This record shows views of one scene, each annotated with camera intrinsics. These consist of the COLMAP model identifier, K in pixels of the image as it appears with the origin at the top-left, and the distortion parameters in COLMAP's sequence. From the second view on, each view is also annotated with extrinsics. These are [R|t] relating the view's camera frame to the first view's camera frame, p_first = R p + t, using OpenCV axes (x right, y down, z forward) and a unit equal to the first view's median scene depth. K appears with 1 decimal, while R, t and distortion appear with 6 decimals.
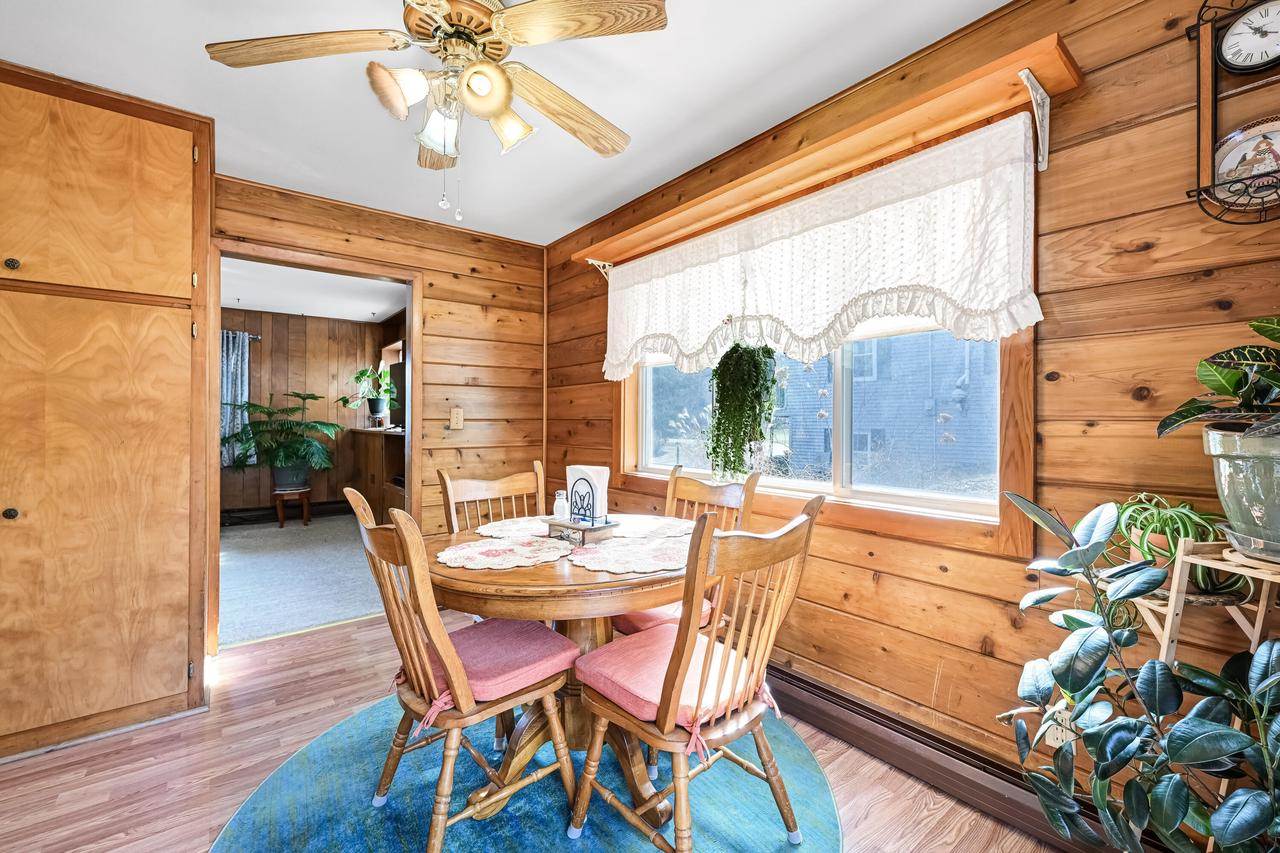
lens RADIAL K [[531.2, 0, 636.4], [0, 531.2, 421.9], [0, 0, 1]] dist [-0.000727, 0.000026]
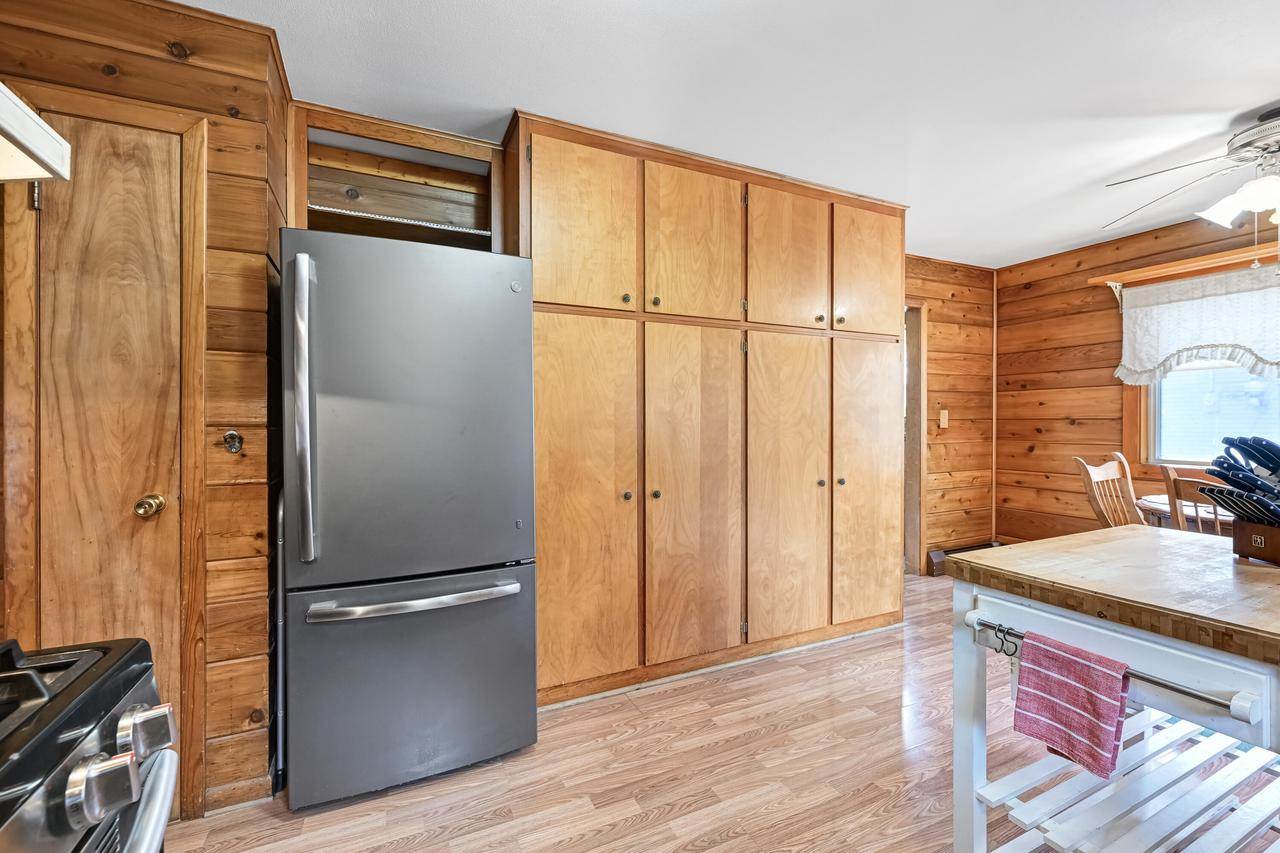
lens RADIAL K [[529.3, 0, 636.3], [0, 529.3, 426.1], [0, 0, 1]] dist [0.000472, 0.000323]
pose [[0.972678, -0.004362, -0.232116, -0.706150], [0.005846, 0.999967, 0.005707, -0.000920], [0.232083, -0.006908, 0.972671, -0.322248]]
